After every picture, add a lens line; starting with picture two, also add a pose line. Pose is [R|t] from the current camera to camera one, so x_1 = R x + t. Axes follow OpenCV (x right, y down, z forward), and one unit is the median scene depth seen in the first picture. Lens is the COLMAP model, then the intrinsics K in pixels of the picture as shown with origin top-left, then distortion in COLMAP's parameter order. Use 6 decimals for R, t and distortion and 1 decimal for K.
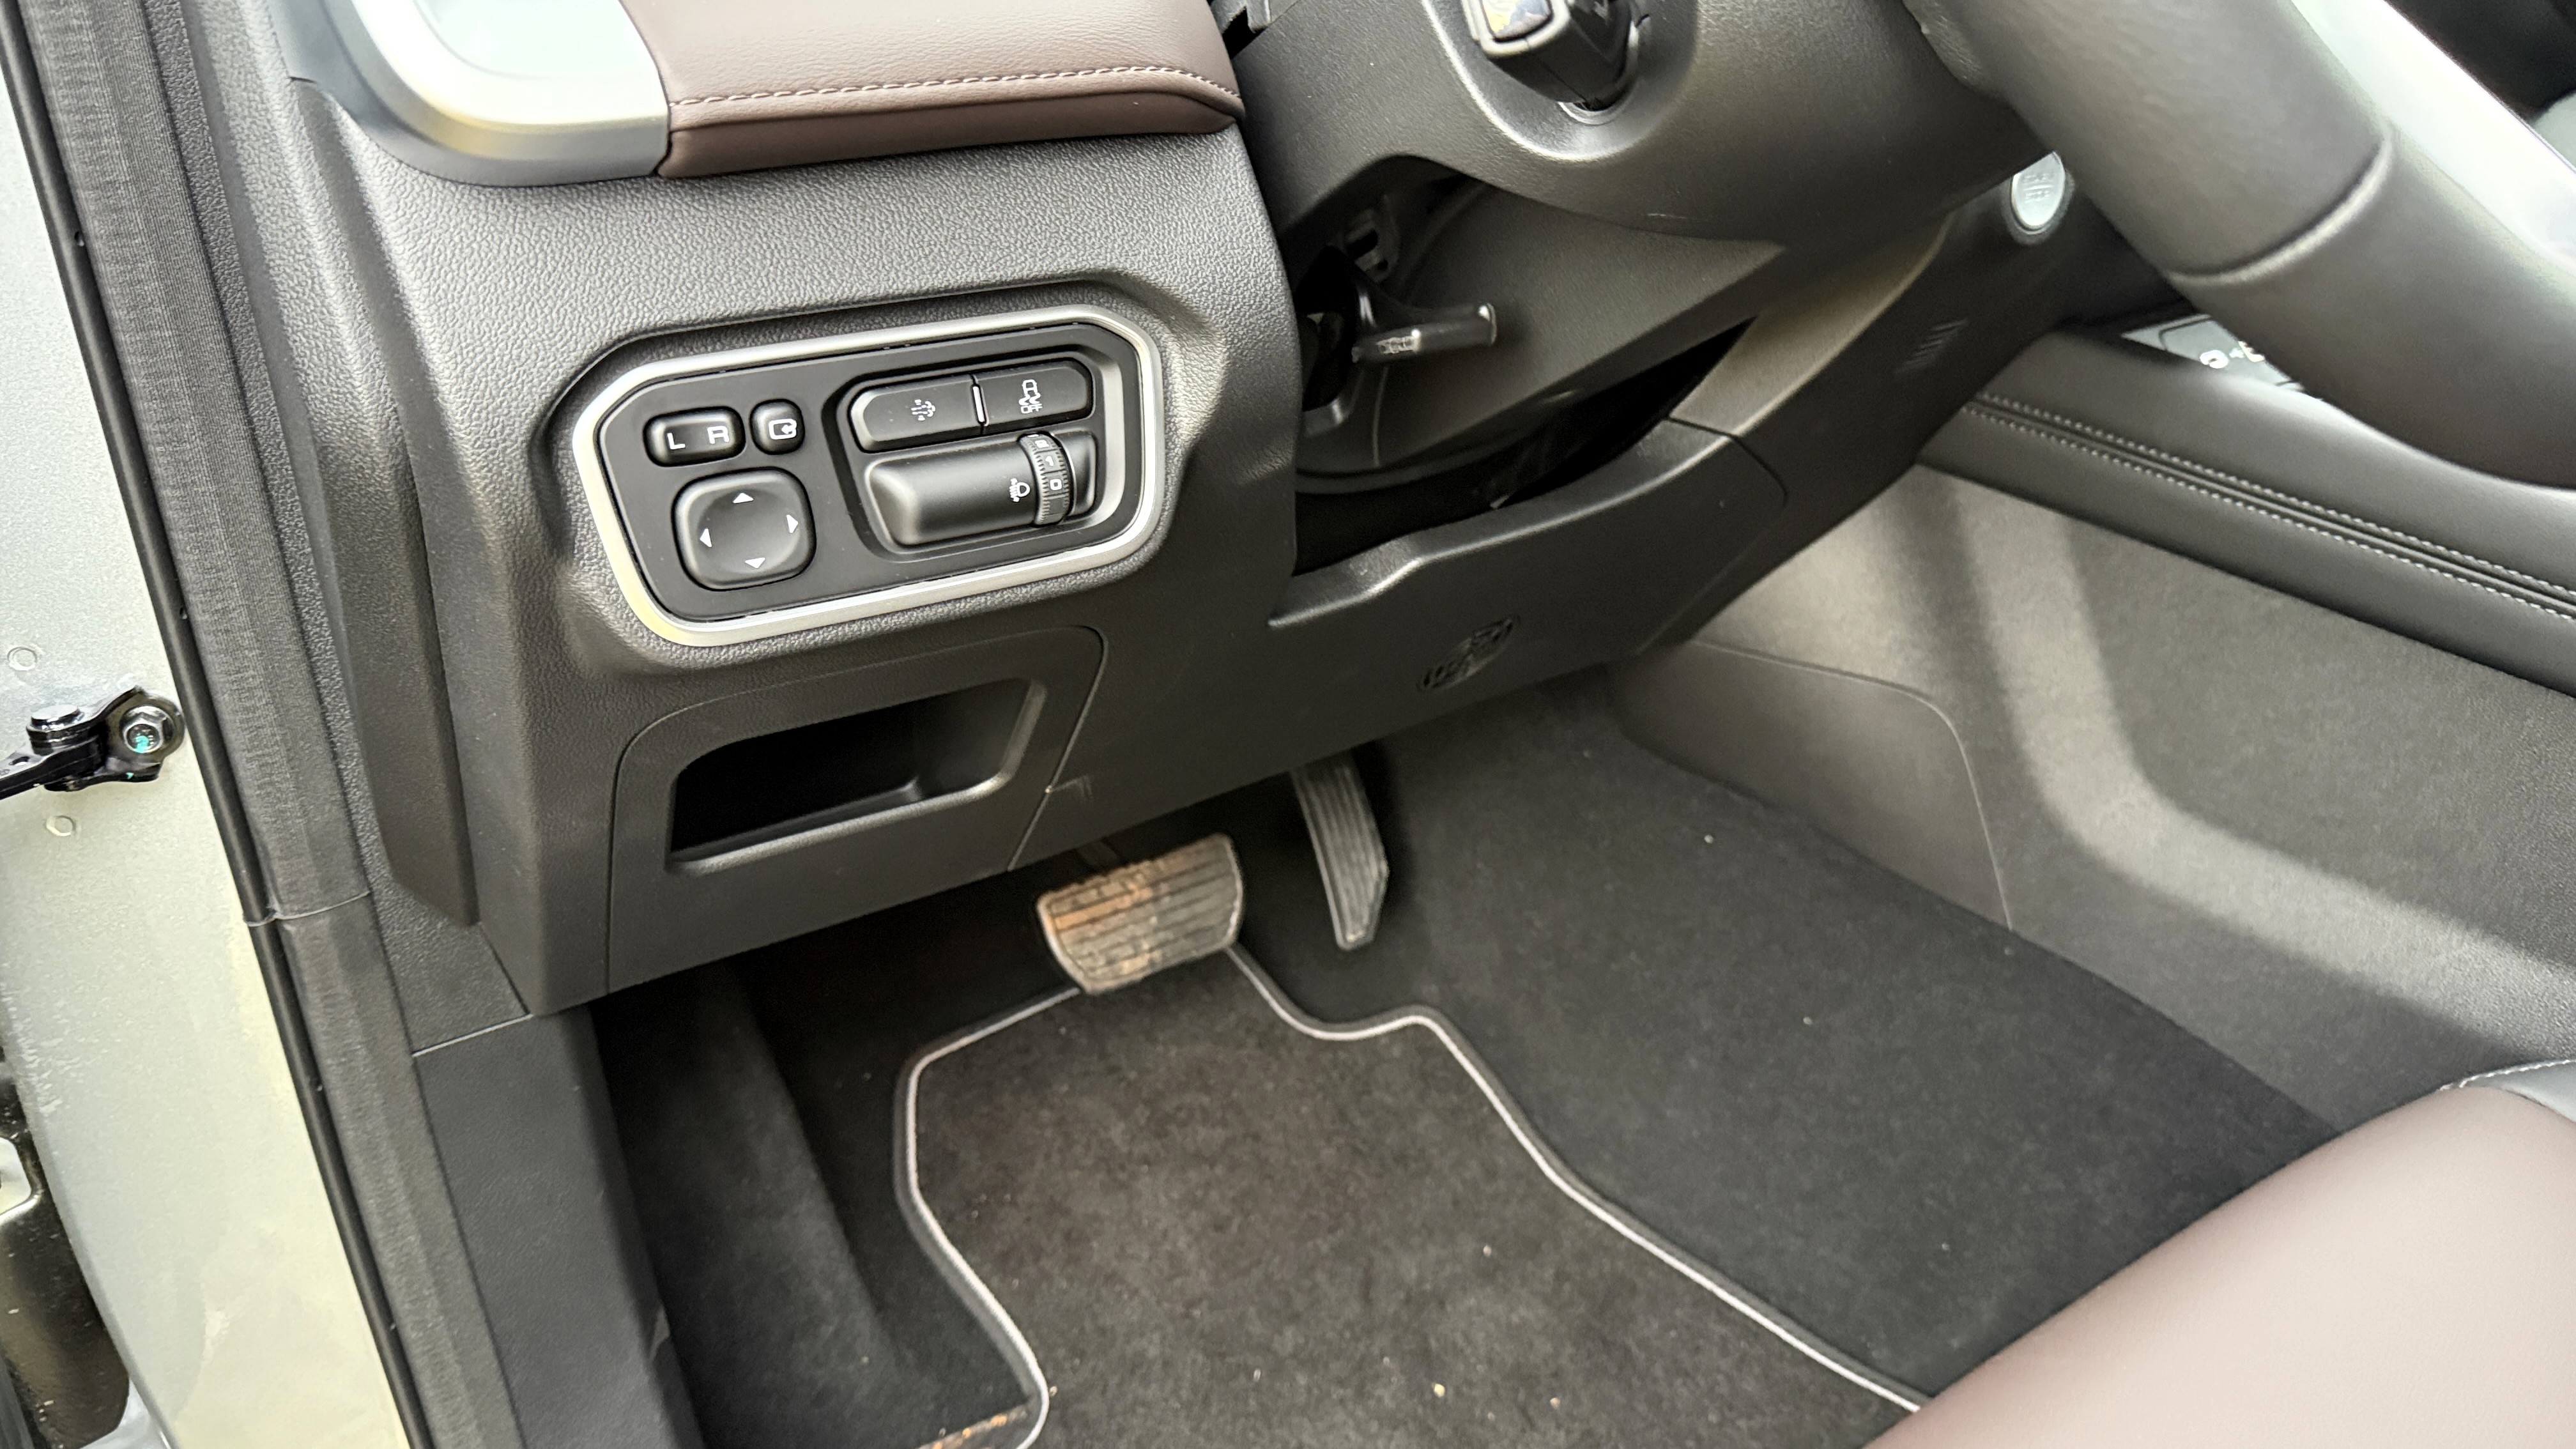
lens RADIAL K [[1861.5, 0, 1274.0], [0, 1861.5, 715.1], [0, 0, 1]] dist [0.059477, -0.069026]
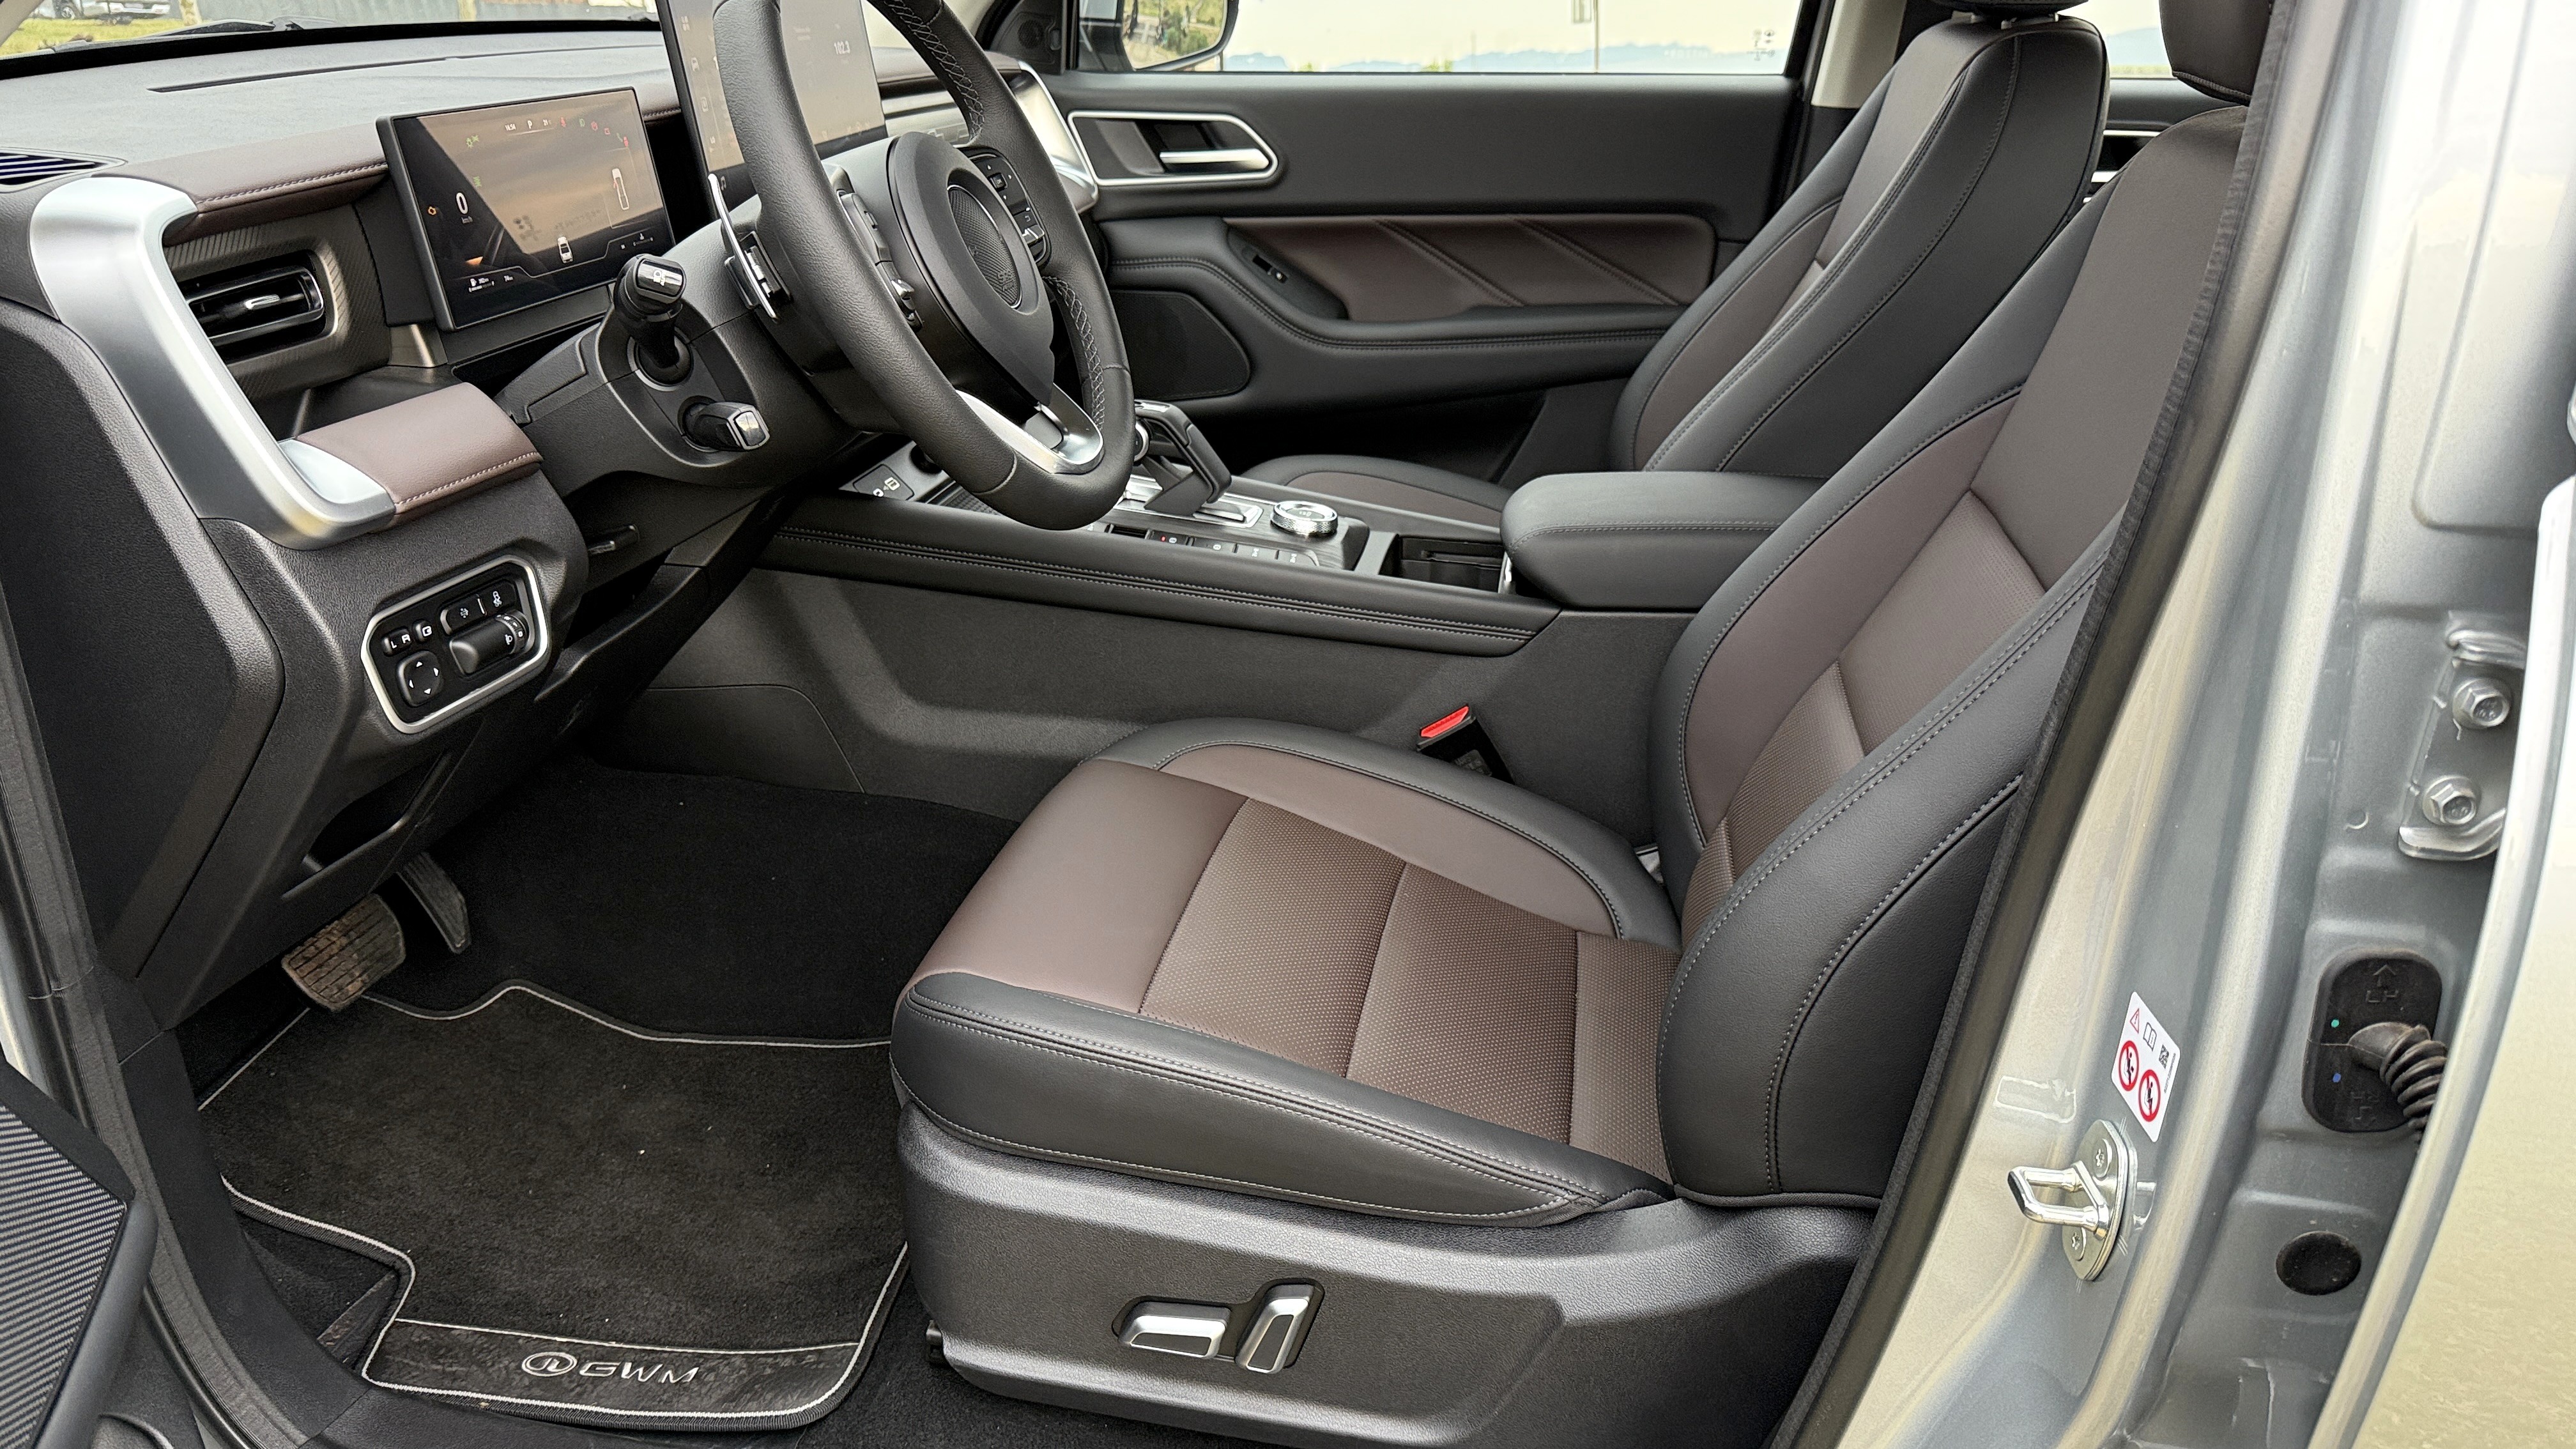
lens RADIAL K [[1861.5, 0, 1275.0], [0, 1861.5, 730.0], [0, 0, 1]] dist [0.059477, -0.069026]
pose [[0.702153, -0.240020, 0.670352, -0.532908], [0.274426, 0.959960, 0.056271, 0.055776], [-0.657017, 0.144451, 0.739907, -0.648221]]
